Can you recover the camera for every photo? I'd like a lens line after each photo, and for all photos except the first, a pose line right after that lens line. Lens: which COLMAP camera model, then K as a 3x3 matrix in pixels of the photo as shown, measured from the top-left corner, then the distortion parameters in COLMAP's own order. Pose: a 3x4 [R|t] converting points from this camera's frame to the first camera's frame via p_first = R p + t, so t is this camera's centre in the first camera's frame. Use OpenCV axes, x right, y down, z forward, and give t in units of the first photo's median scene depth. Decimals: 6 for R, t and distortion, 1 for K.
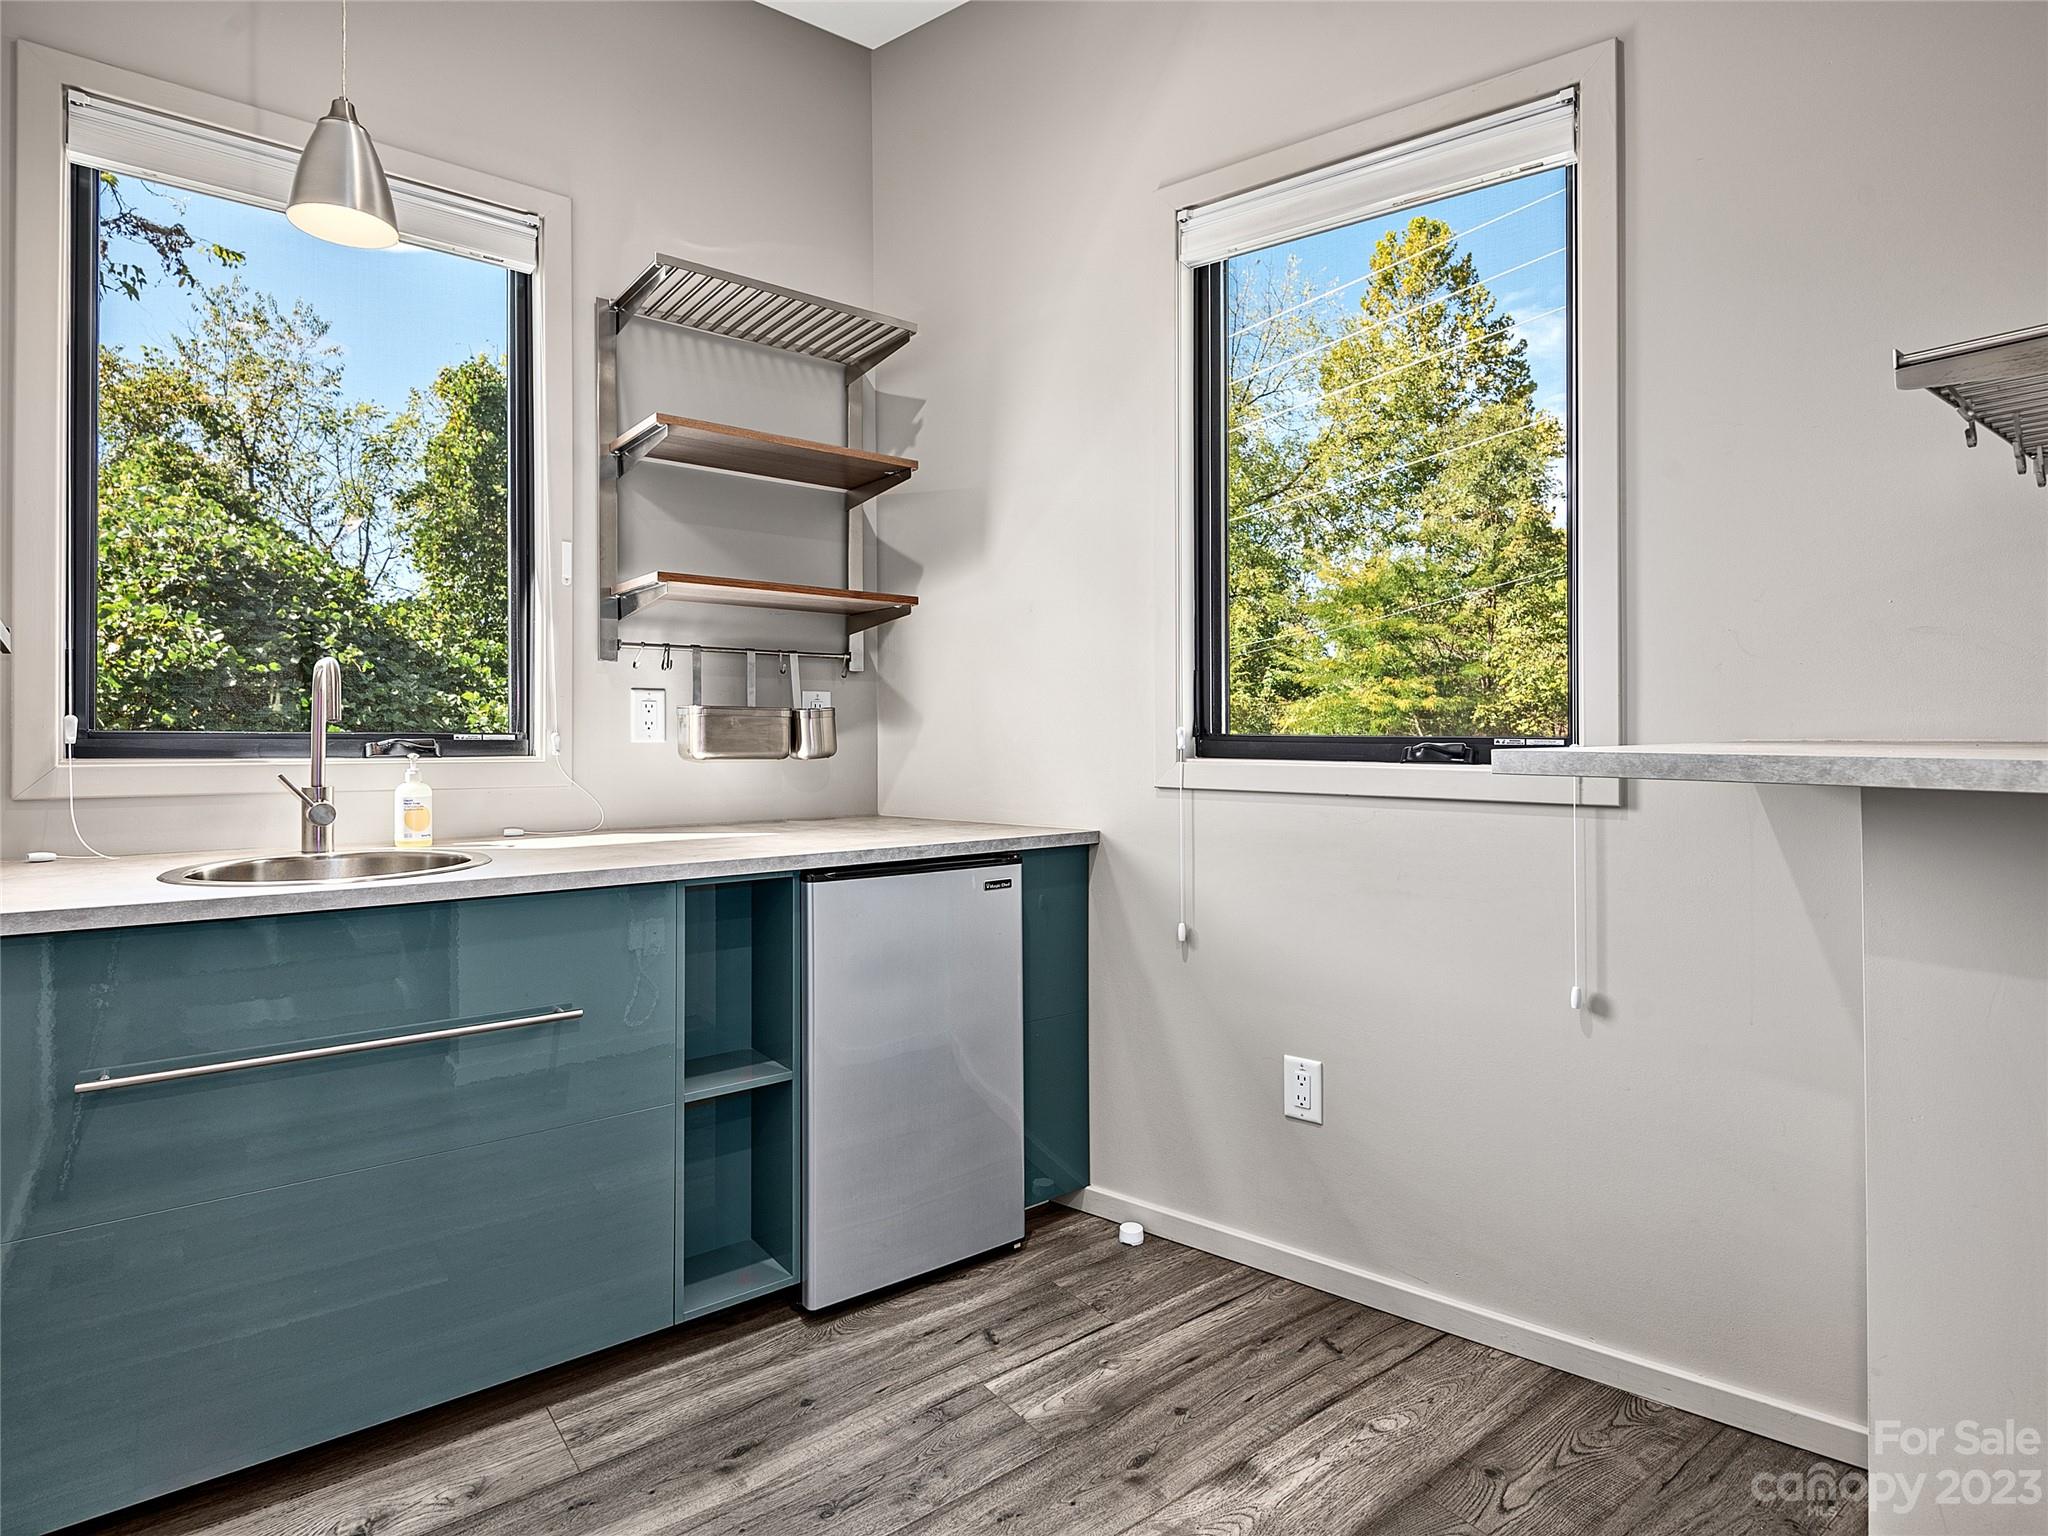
lens RADIAL K [[1086.7, 0, 1042.8], [0, 1086.7, 750.2], [0, 0, 1]] dist [0.030452, -0.003887]
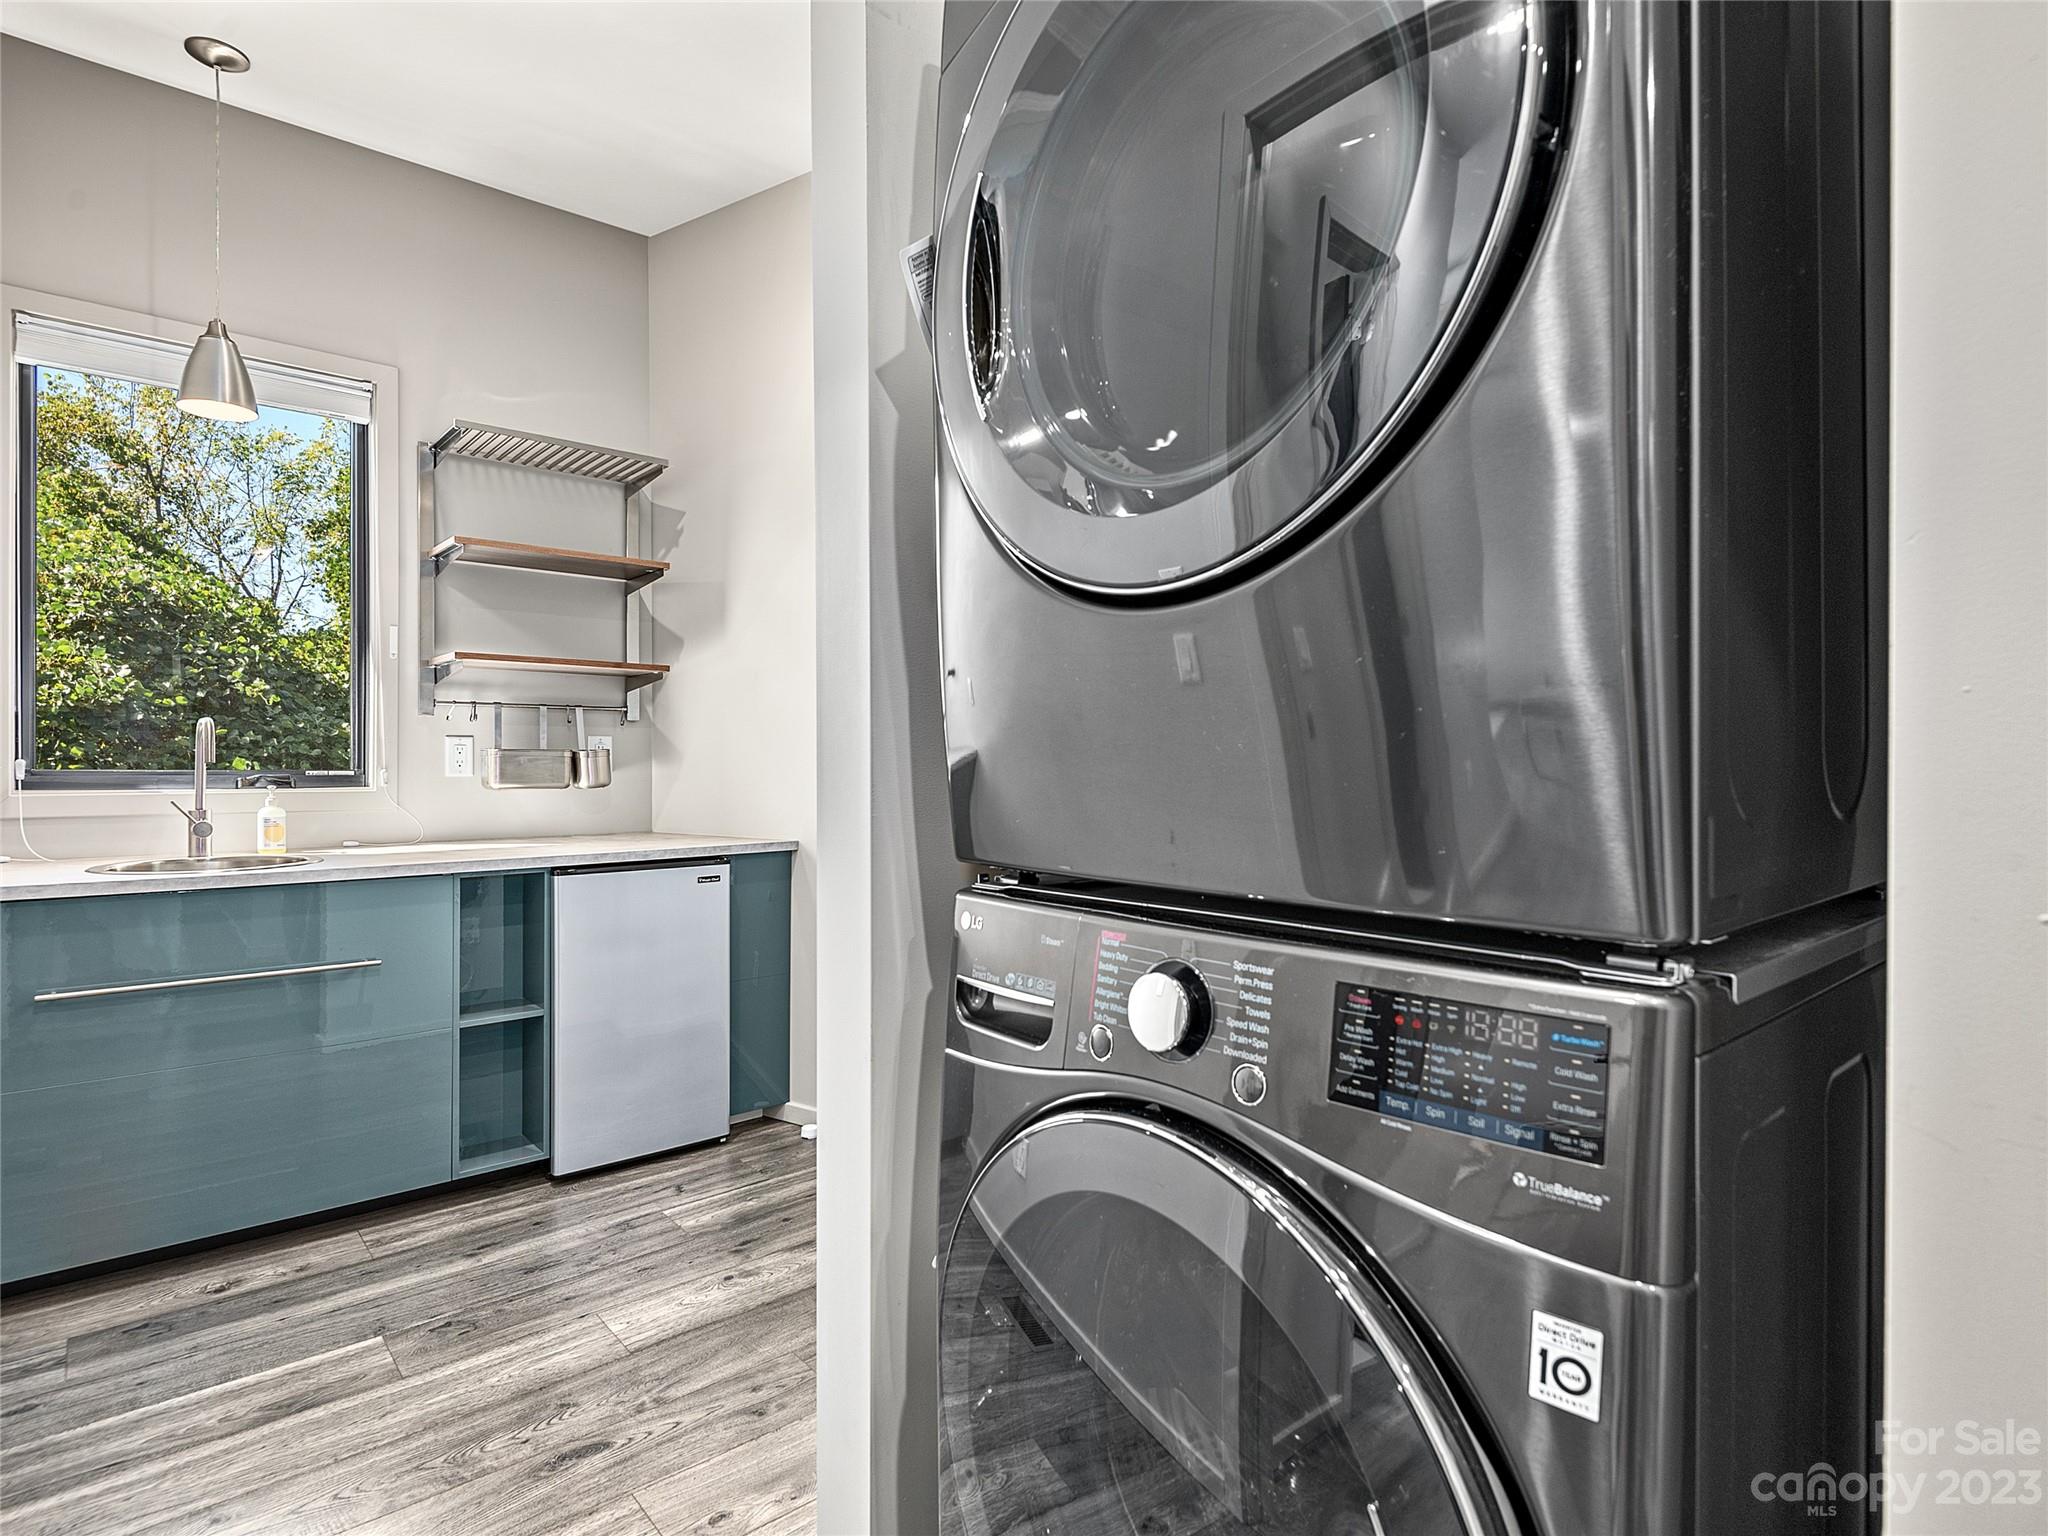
lens RADIAL K [[1086.7, 0, 1006.1], [0, 1086.7, 775.6], [0, 0, 1]] dist [0.030452, -0.003887]
pose [[0.999517, -0.002786, 0.030945, 0.268464], [0.002844, 0.999994, -0.001822, -0.003534], [-0.030940, 0.001909, 0.999519, -0.359082]]
